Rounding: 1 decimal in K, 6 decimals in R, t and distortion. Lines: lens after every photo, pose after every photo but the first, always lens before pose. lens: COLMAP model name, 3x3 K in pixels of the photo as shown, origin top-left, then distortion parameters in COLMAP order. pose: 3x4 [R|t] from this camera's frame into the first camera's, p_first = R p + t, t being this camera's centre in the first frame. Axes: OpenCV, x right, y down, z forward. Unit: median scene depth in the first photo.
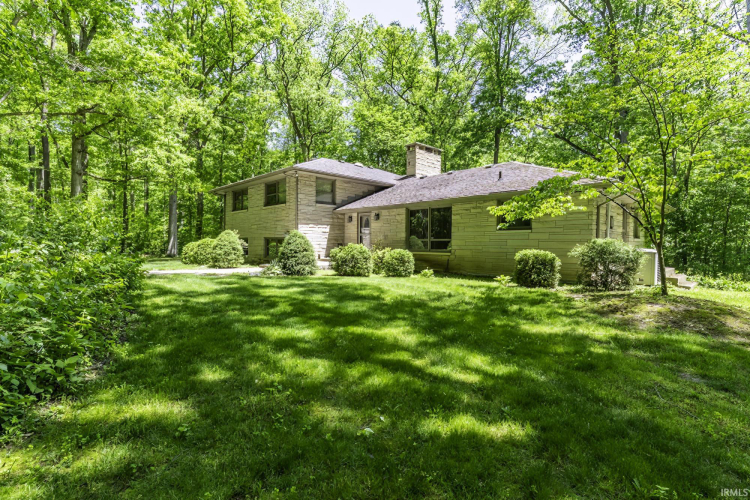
lens RADIAL K [[363.8, 0, 375.0], [0, 363.8, 248.4], [0, 0, 1]] dist [0.001953, -0.000137]
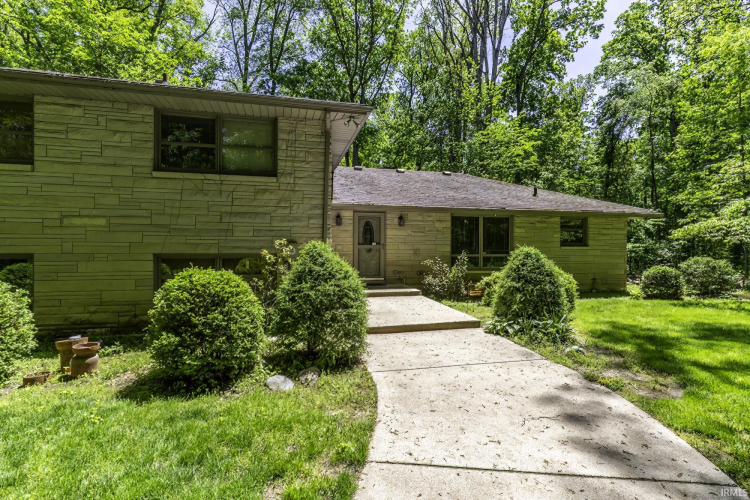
lens RADIAL K [[363.8, 0, 375.0], [0, 363.8, 249.7], [0, 0, 1]] dist [0.001953, -0.000137]
pose [[0.471511, -0.014859, 0.881735, -0.656205], [0.008692, 0.999888, 0.012202, -0.045651], [-0.881817, 0.001910, 0.471587, 0.783506]]
